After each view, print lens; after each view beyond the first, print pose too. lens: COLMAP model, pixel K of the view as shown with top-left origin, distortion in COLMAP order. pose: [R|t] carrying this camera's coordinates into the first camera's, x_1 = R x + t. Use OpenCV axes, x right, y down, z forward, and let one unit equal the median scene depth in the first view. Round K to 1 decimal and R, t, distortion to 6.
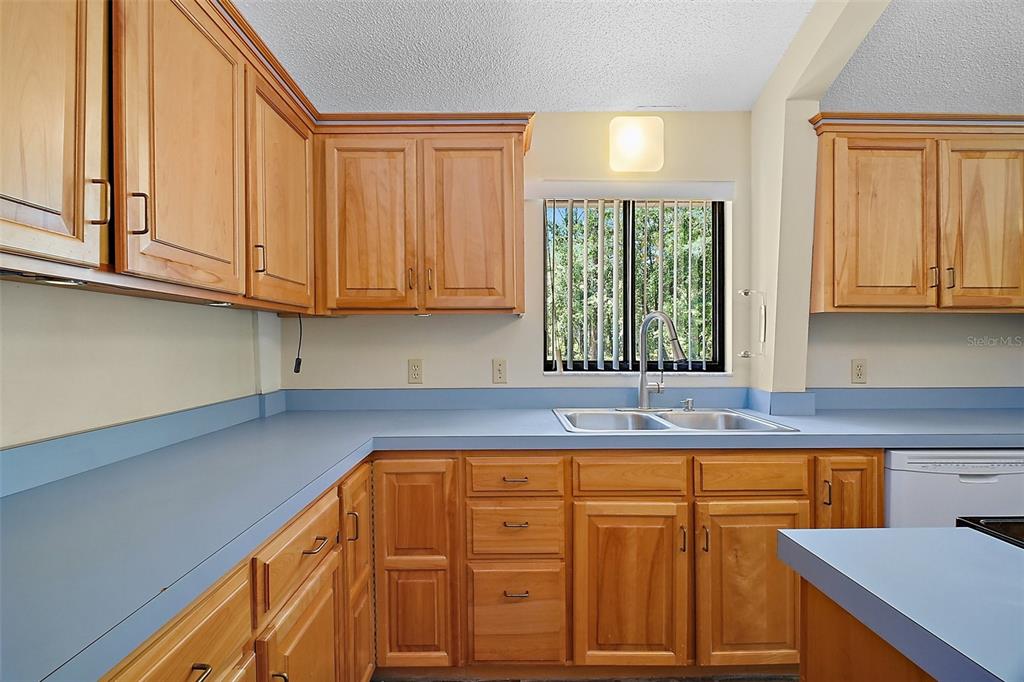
lens RADIAL K [[475.5, 0, 501.2], [0, 475.5, 347.6], [0, 0, 1]] dist [0.012071, -0.017902]
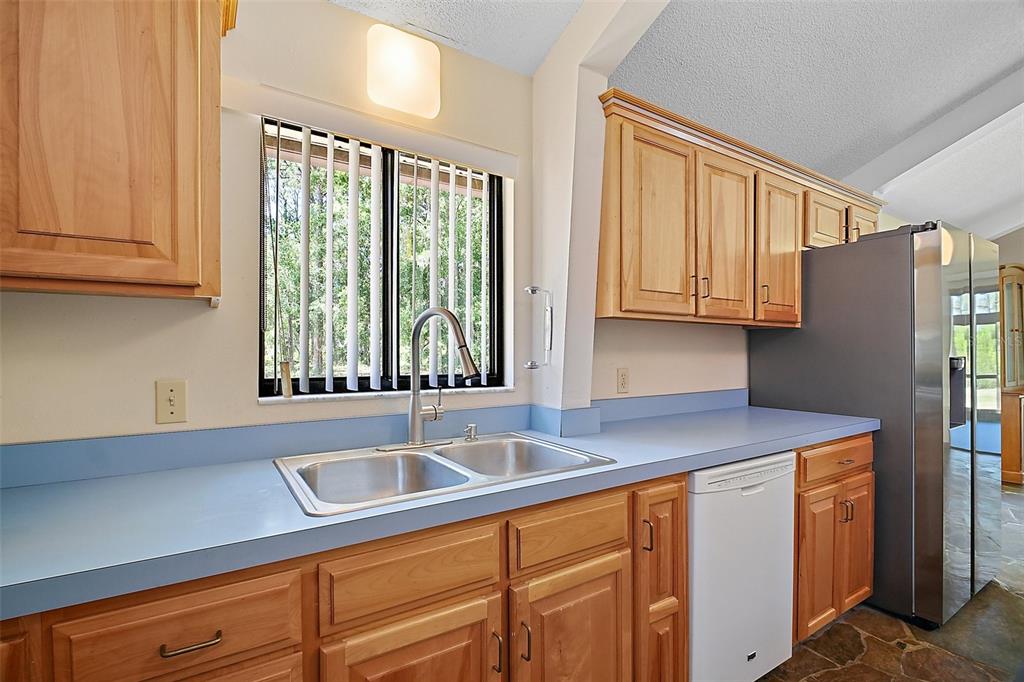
lens RADIAL K [[475.5, 0, 501.2], [0, 475.5, 347.6], [0, 0, 1]] dist [0.012071, -0.017902]
pose [[0.846326, 0.004955, 0.532642, 0.031110], [0.003495, 0.999884, -0.014854, -0.004369], [-0.532653, 0.014433, 0.846210, 0.365272]]
